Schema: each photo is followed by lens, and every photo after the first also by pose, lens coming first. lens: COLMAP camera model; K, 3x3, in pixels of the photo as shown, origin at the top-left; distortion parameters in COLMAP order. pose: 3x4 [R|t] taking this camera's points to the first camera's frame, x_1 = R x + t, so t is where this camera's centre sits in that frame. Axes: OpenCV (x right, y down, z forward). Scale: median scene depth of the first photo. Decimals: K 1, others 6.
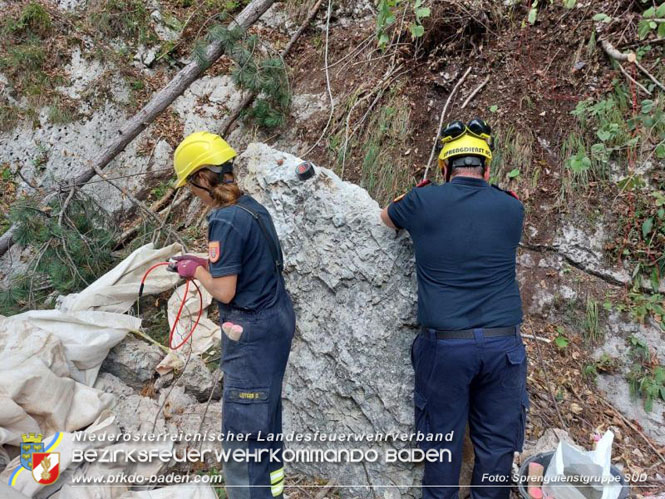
lens RADIAL K [[462.7, 0, 333.9], [0, 462.7, 254.6], [0, 0, 1]] dist [0.037152, -0.028553]
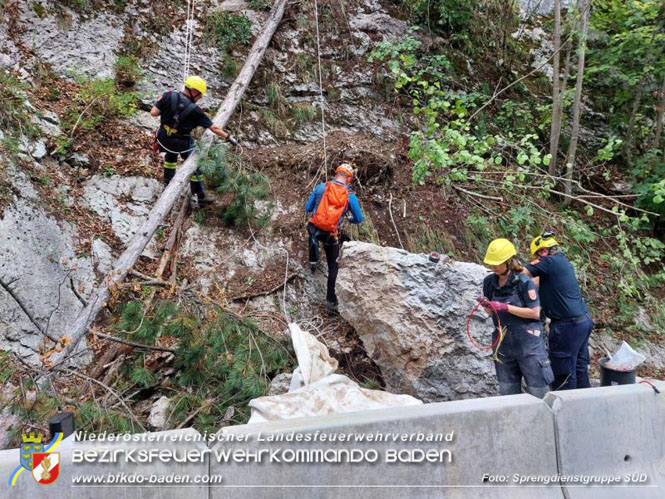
lens RADIAL K [[462.7, 0, 327.3], [0, 462.7, 246.5], [0, 0, 1]] dist [0.037152, -0.028553]
pose [[0.717341, -0.034946, 0.695845, -0.985944], [0.172620, 0.976516, -0.128911, -0.042998], [-0.675000, 0.212590, 0.706528, 0.034744]]
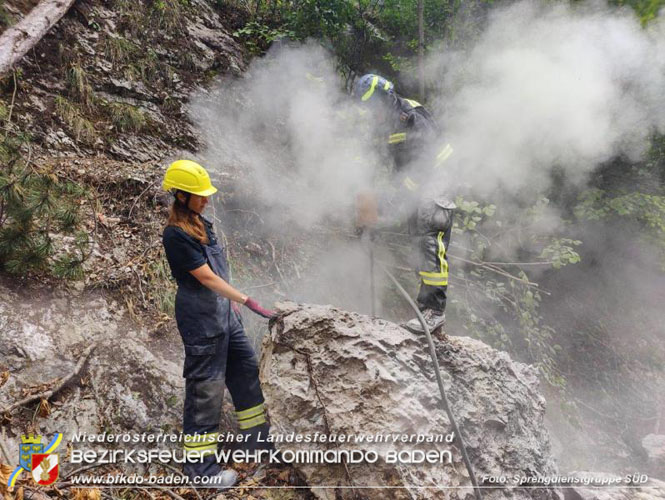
lens RADIAL K [[458.7, 0, 333.3], [0, 458.7, 252.6], [0, 0, 1]] dist [0.028125, -0.008602]
pose [[0.260765, 0.117825, 0.958185, -0.734972], [0.228858, 0.956688, -0.179923, -0.132512], [-0.937884, 0.266206, 0.222506, 0.592224]]
